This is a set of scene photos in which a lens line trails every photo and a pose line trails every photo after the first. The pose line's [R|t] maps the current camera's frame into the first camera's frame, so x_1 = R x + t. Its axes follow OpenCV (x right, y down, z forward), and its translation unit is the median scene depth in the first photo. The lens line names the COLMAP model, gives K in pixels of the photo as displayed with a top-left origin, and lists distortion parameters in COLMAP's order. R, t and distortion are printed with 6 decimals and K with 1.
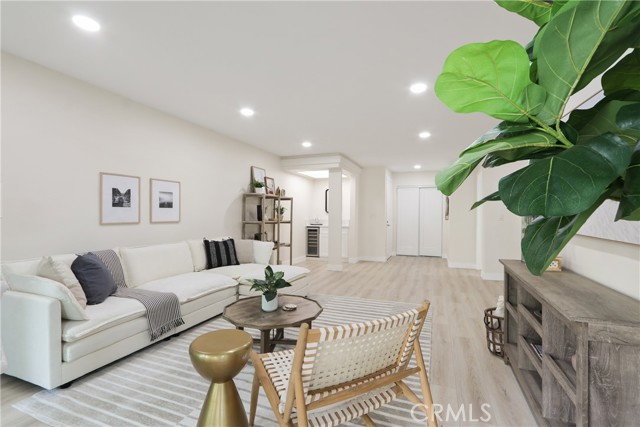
lens RADIAL K [[295.1, 0, 321.0], [0, 295.1, 212.7], [0, 0, 1]] dist [-0.014939, 0.000579]
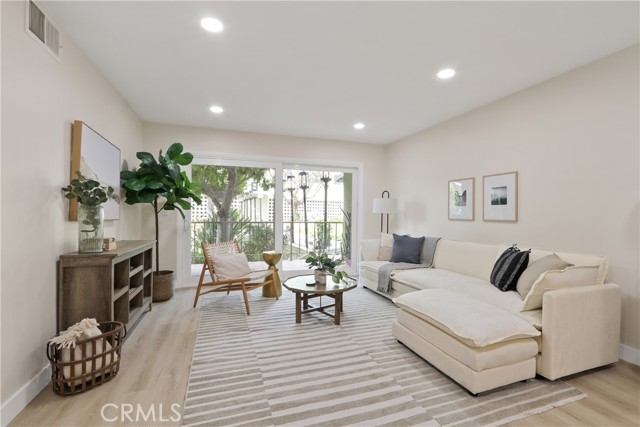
lens RADIAL K [[295.1, 0, 322.8], [0, 295.1, 212.8], [0, 0, 1]] dist [-0.014939, 0.000579]
pose [[-0.763221, -0.004514, -0.646122, 0.479999], [-0.001211, 0.999984, -0.005556, 0.014224], [0.646137, -0.003458, -0.763214, 1.392703]]
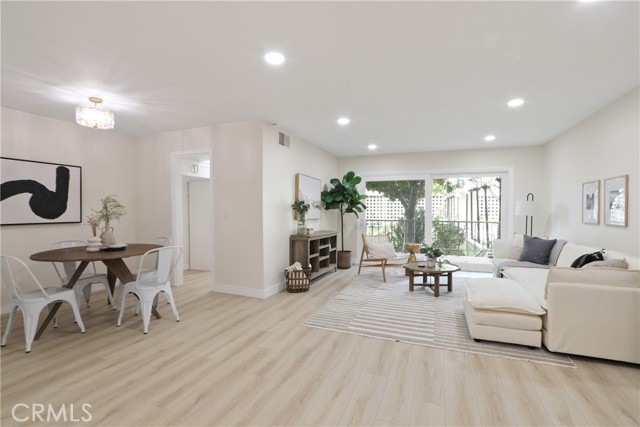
lens RADIAL K [[295.1, 0, 317.5], [0, 295.1, 214.3], [0, 0, 1]] dist [-0.014939, 0.000579]
pose [[-0.999471, 0.001103, 0.032518, 0.334353], [0.001402, 0.999957, 0.009198, -0.010505], [-0.032507, 0.009239, -0.999429, 1.965119]]
